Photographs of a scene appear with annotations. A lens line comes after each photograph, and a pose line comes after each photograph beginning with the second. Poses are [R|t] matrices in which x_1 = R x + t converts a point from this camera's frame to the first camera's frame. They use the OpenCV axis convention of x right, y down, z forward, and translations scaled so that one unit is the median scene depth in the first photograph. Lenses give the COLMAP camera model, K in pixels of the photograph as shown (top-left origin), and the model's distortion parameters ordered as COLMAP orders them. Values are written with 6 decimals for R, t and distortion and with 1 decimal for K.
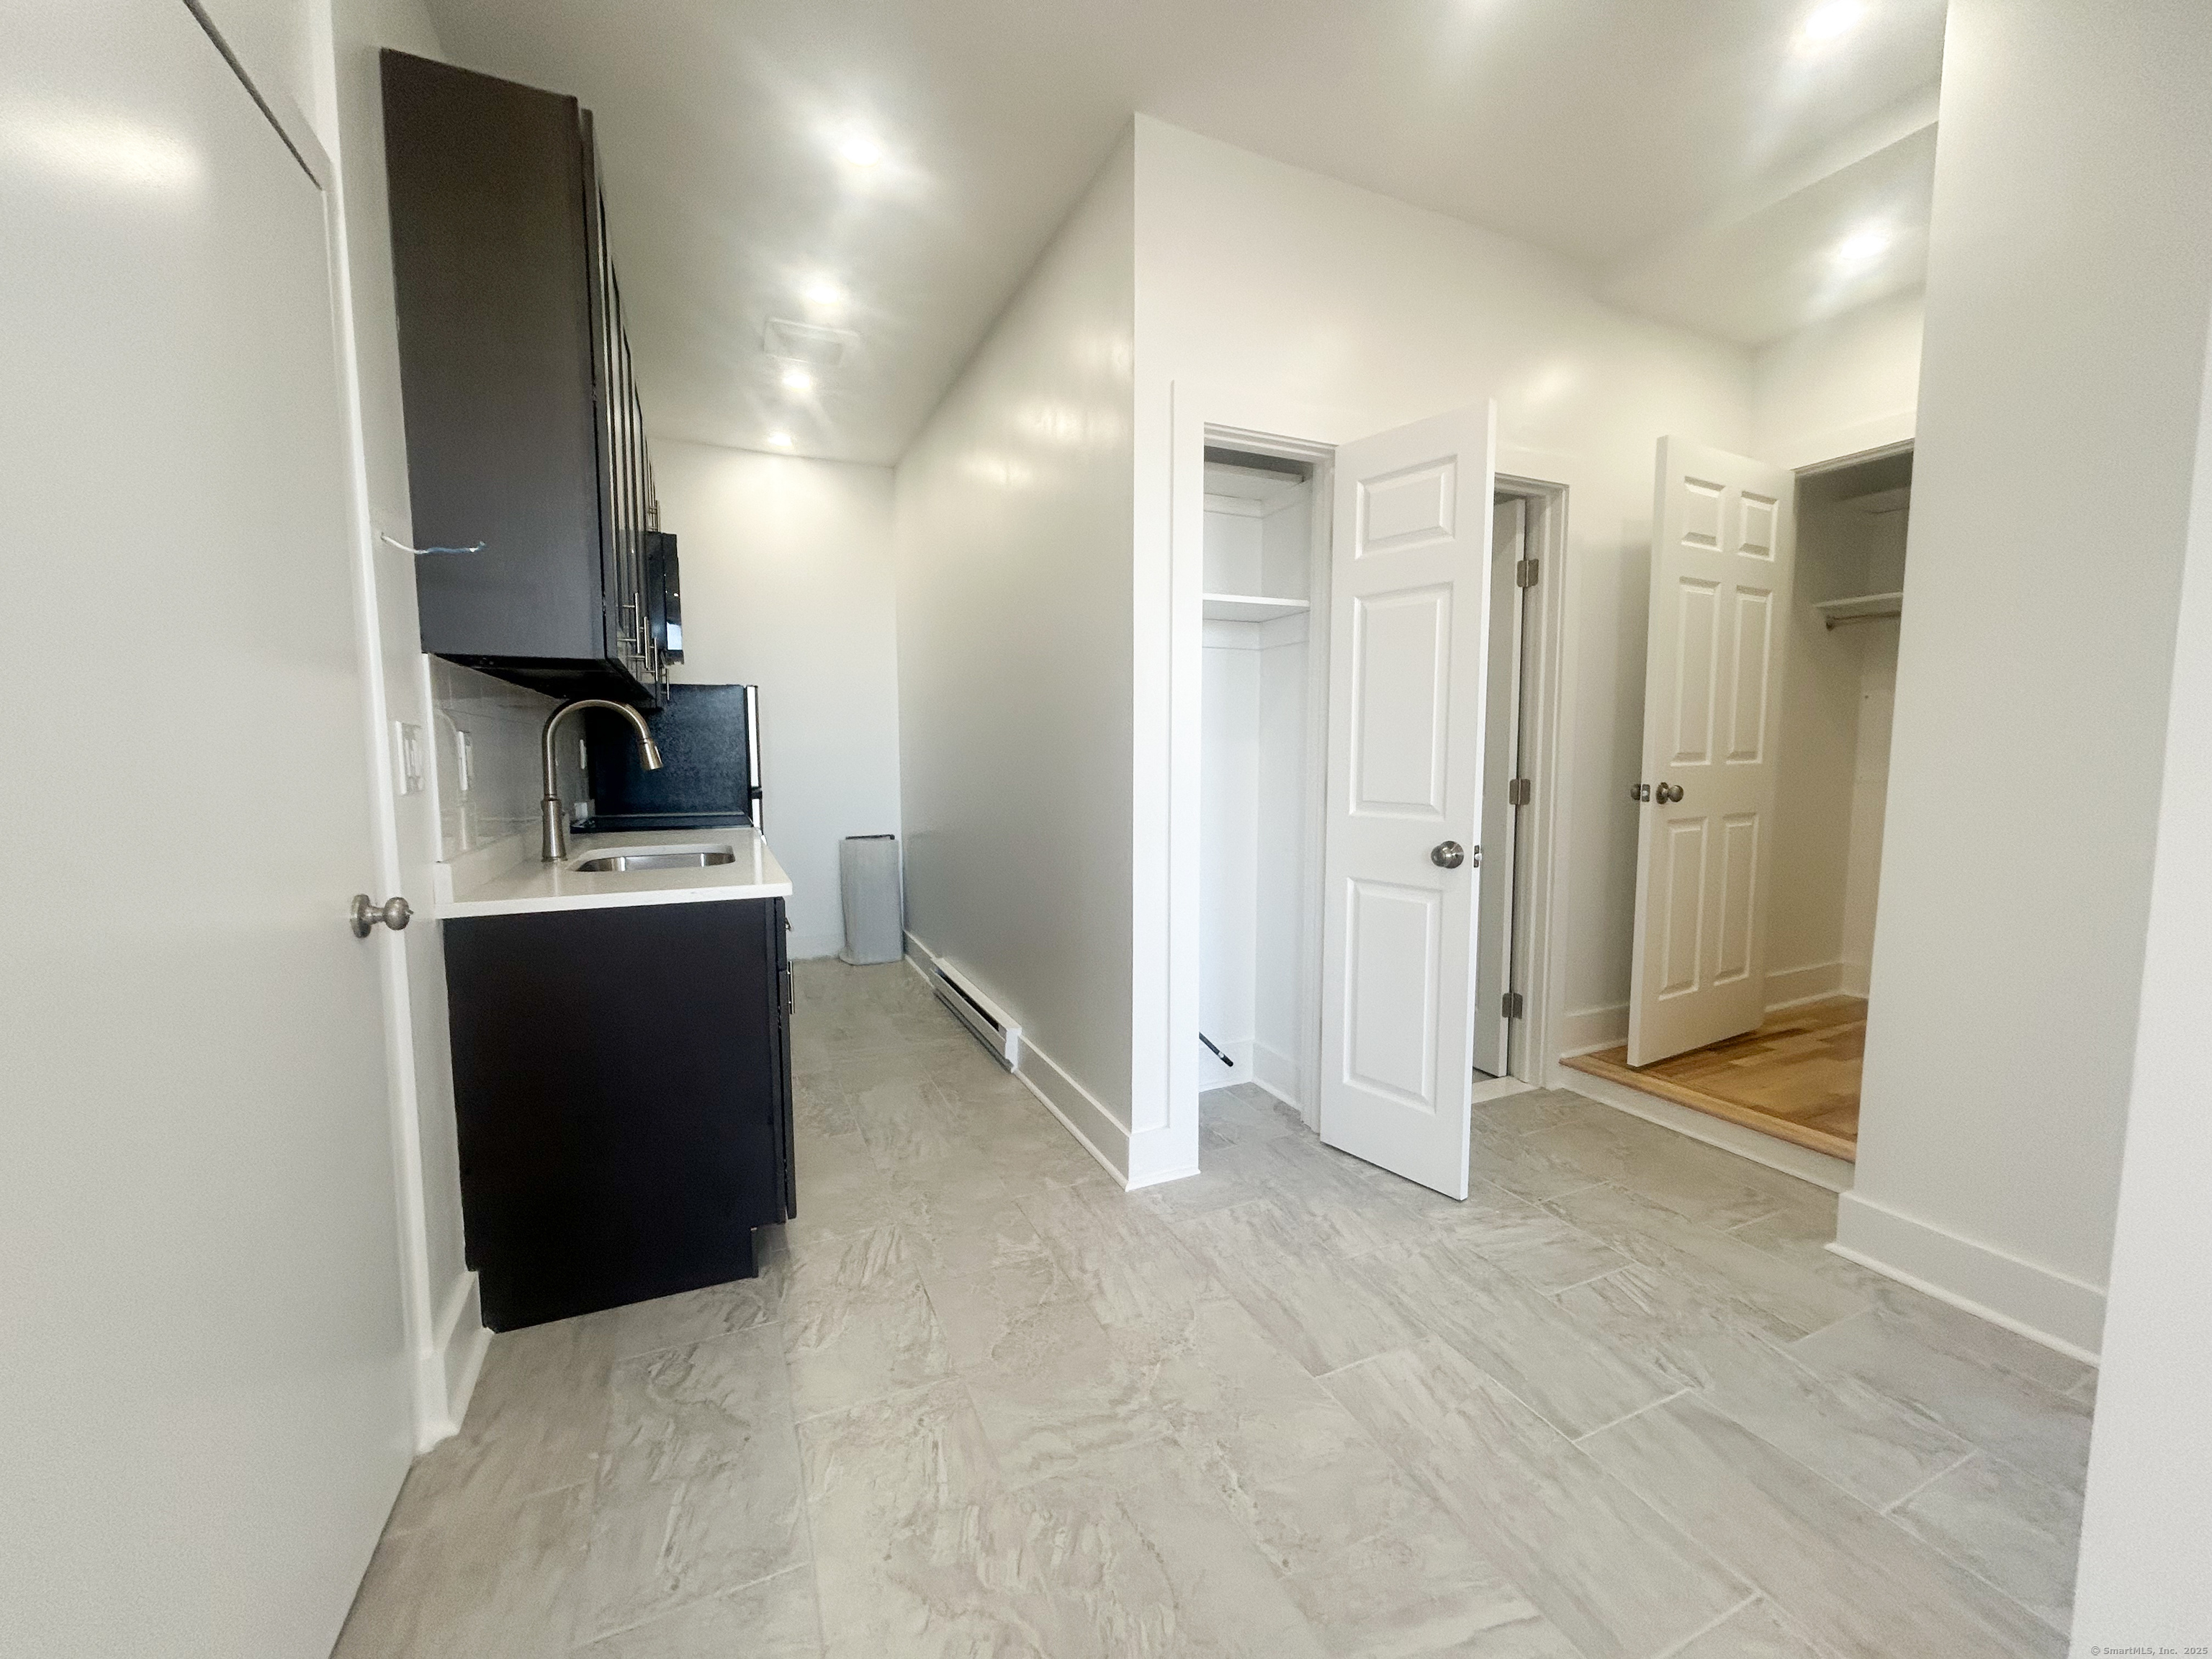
lens RADIAL K [[892.8, 0, 1109.0], [0, 892.8, 830.7], [0, 0, 1]] dist [-0.000840, 0.000541]
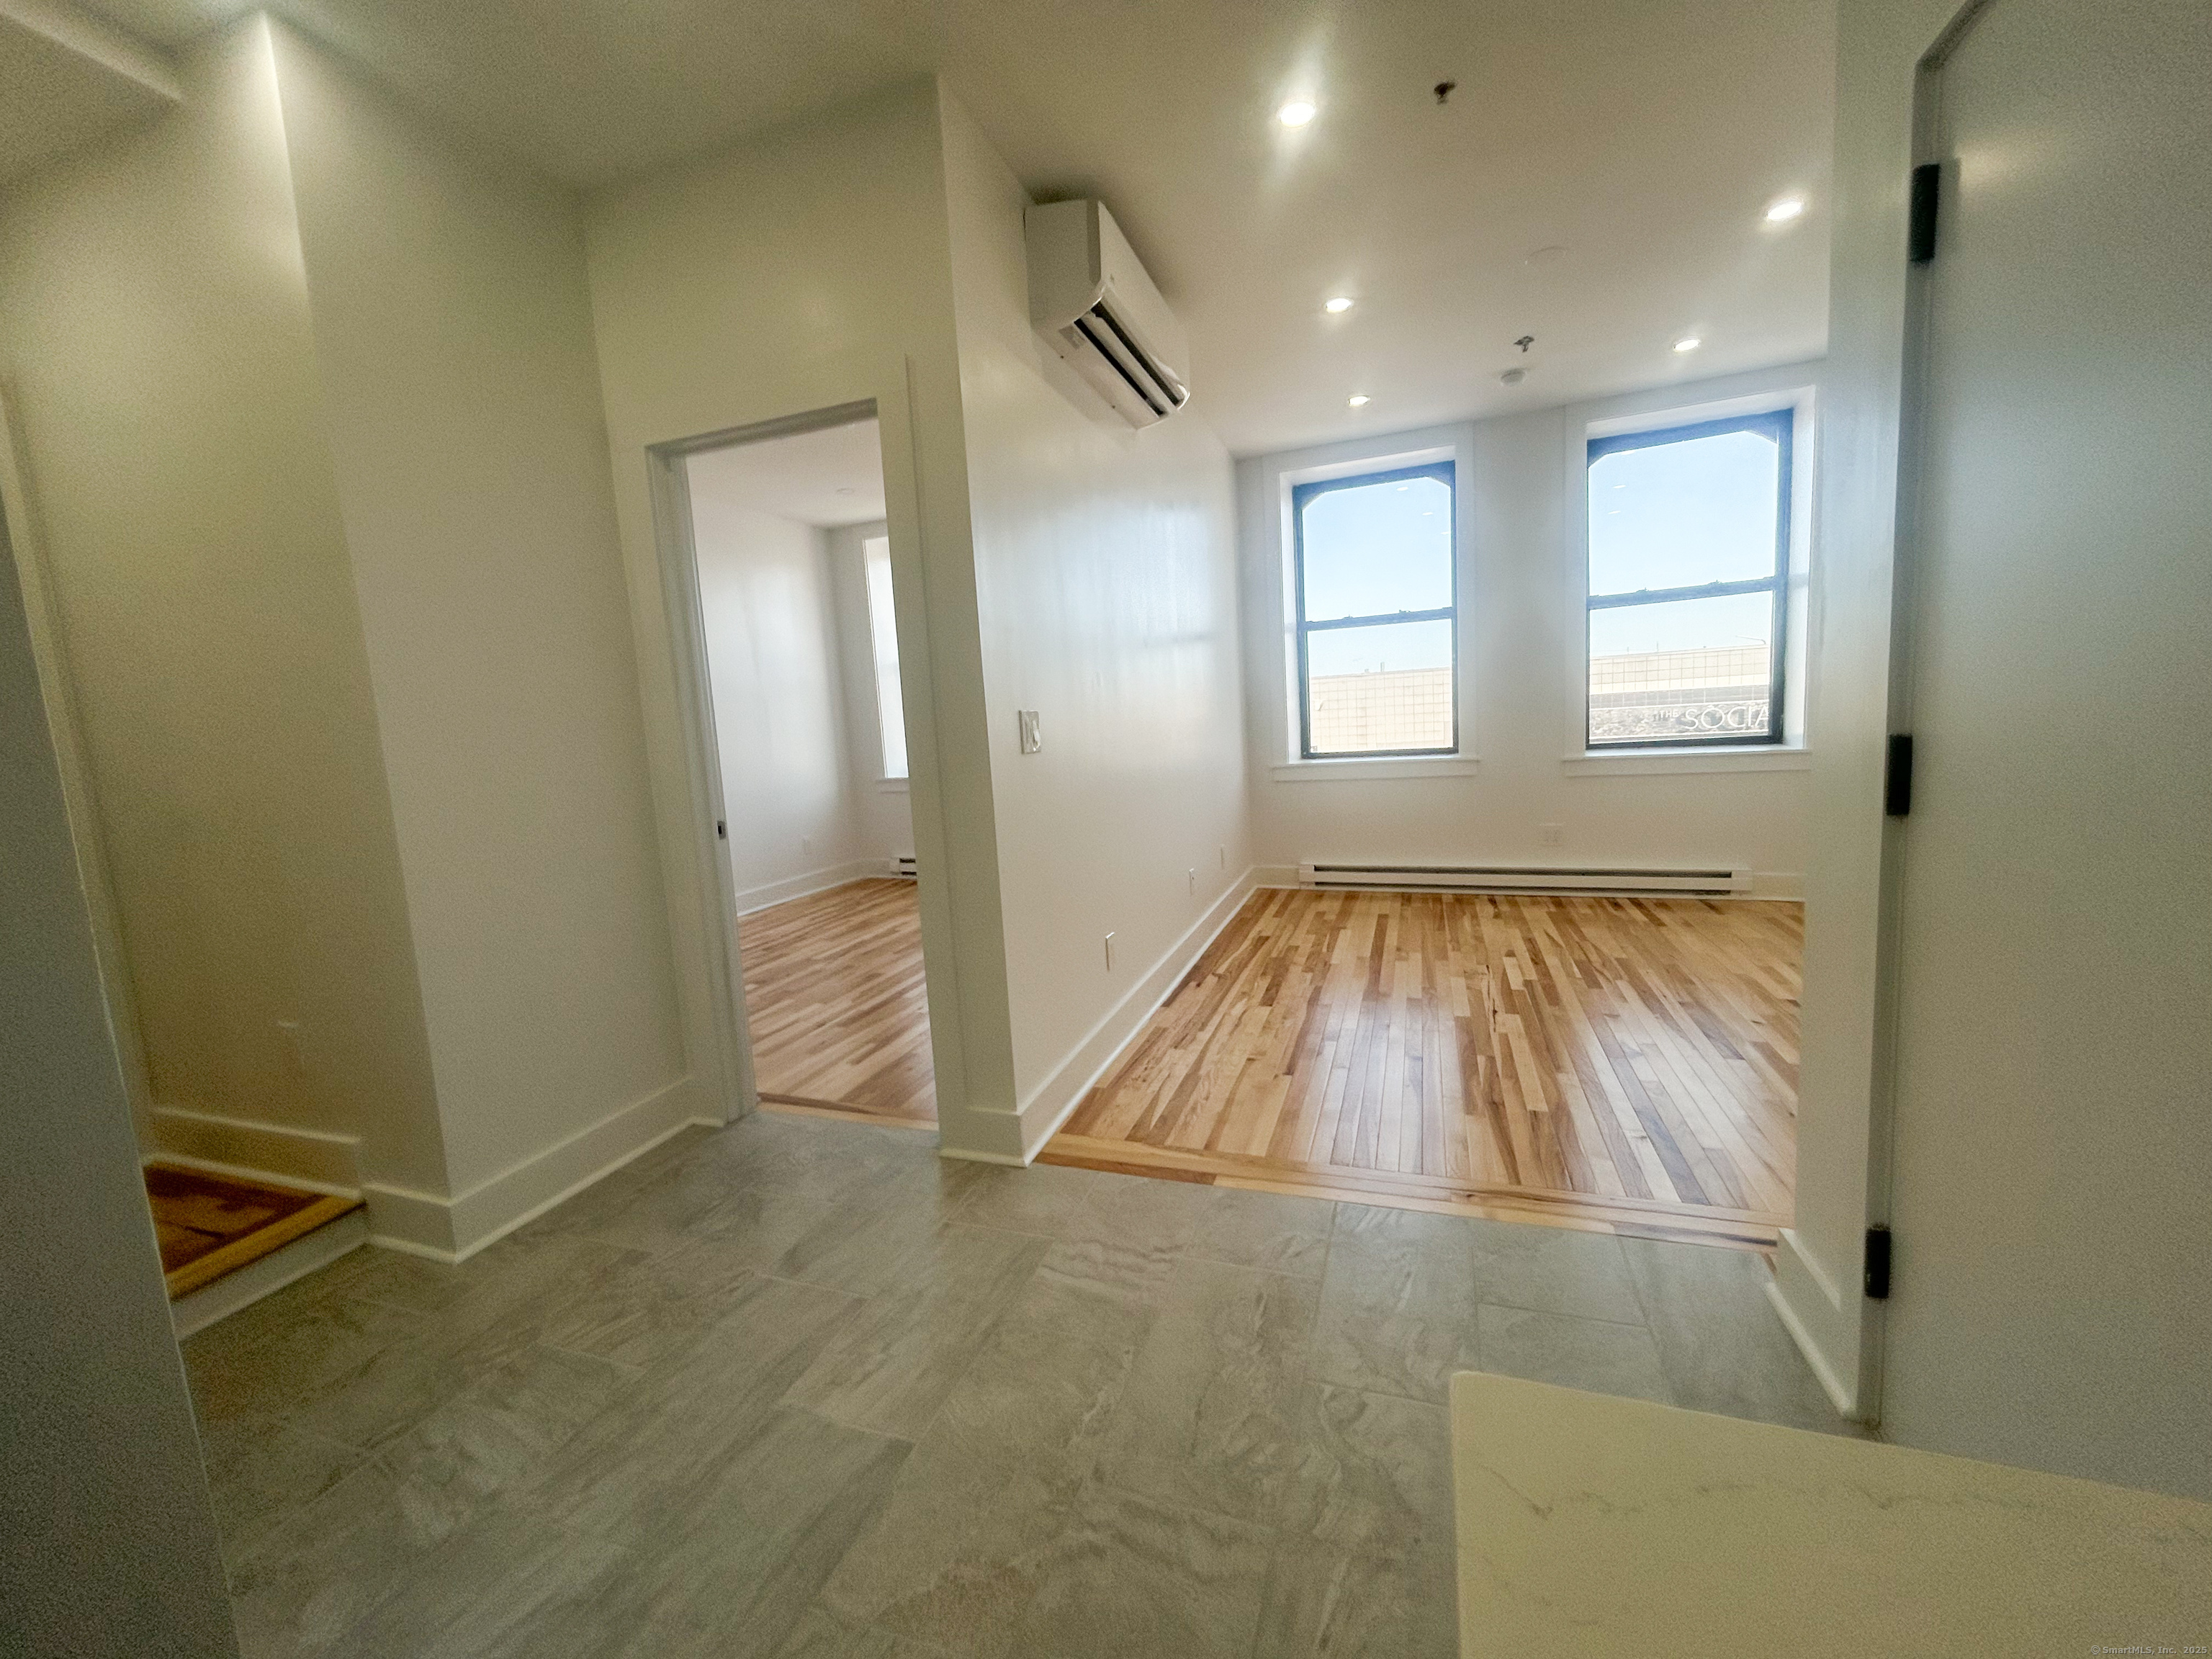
lens RADIAL K [[892.8, 0, 1109.0], [0, 892.8, 830.7], [0, 0, 1]] dist [-0.000840, 0.000541]
pose [[-0.722515, -0.042600, 0.690041, -0.305001], [0.125319, 0.973496, 0.191316, -0.082562], [-0.679902, 0.224704, -0.698027, 0.820196]]
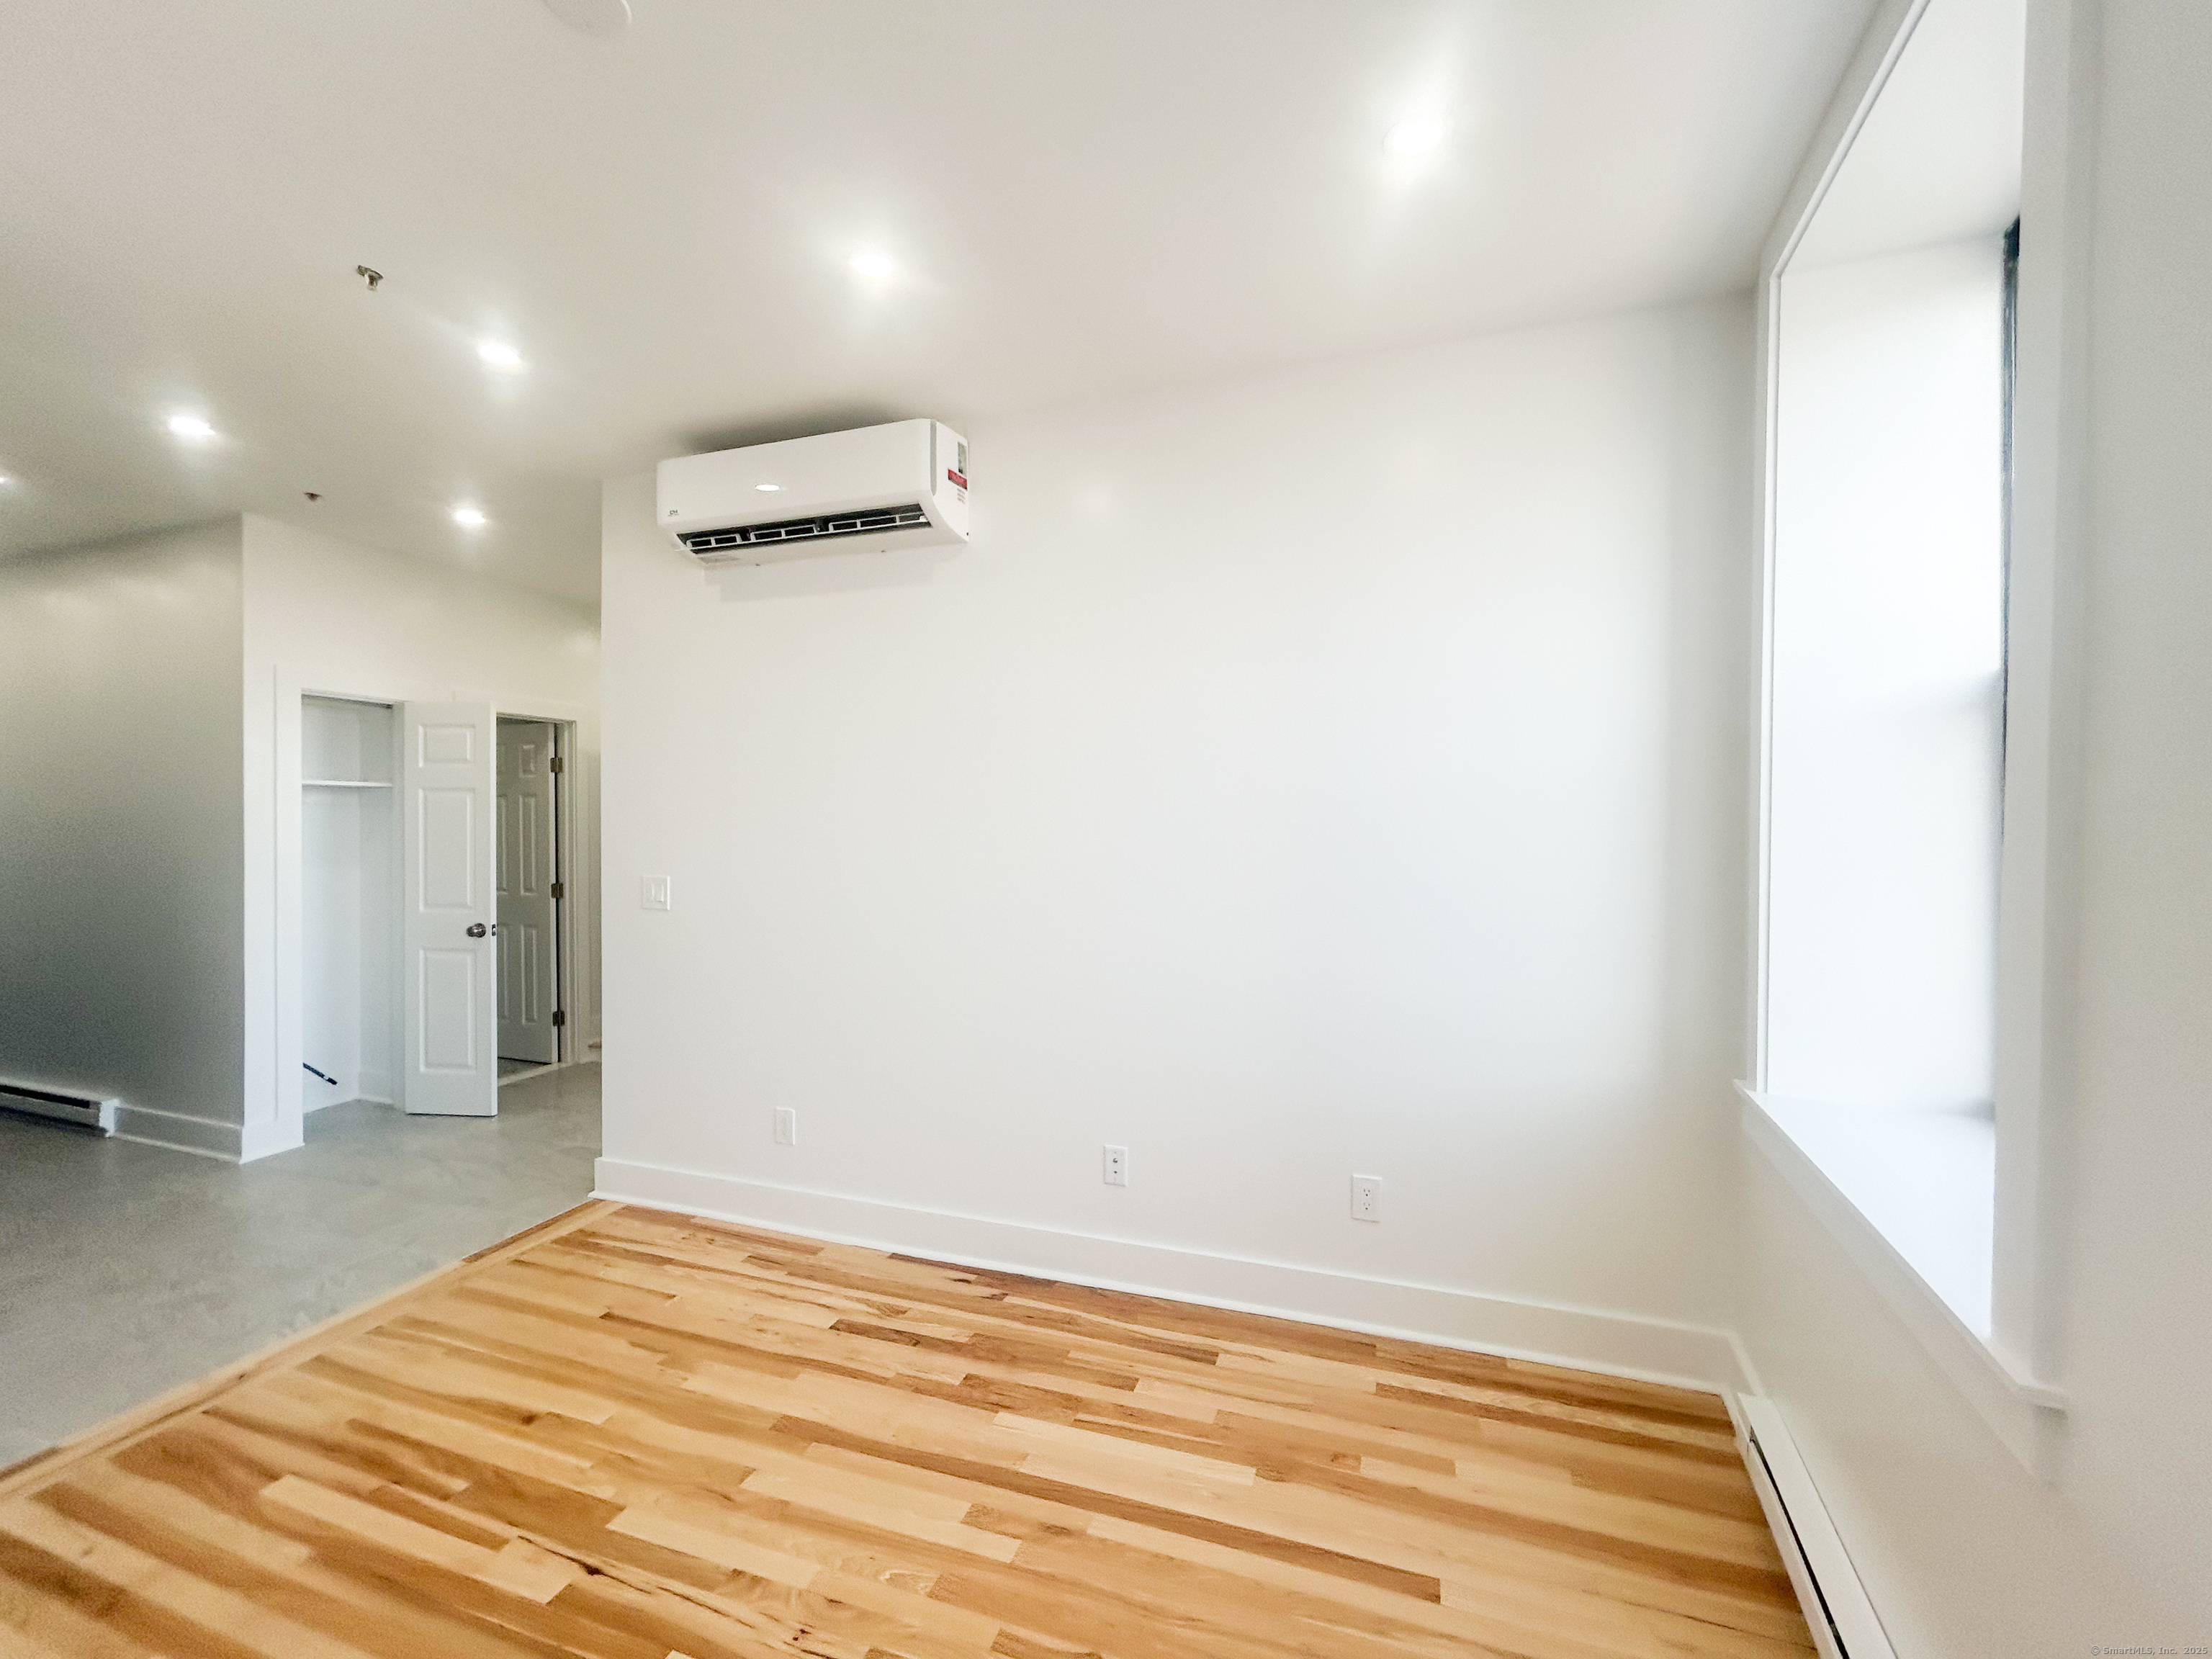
lens RADIAL K [[892.8, 0, 1109.0], [0, 892.8, 830.7], [0, 0, 1]] dist [-0.000840, 0.000541]
pose [[0.689679, -0.001770, 0.724113, -0.053946], [0.063502, 0.996292, -0.058047, 0.009179], [-0.721326, 0.086016, 0.687234, -1.046957]]
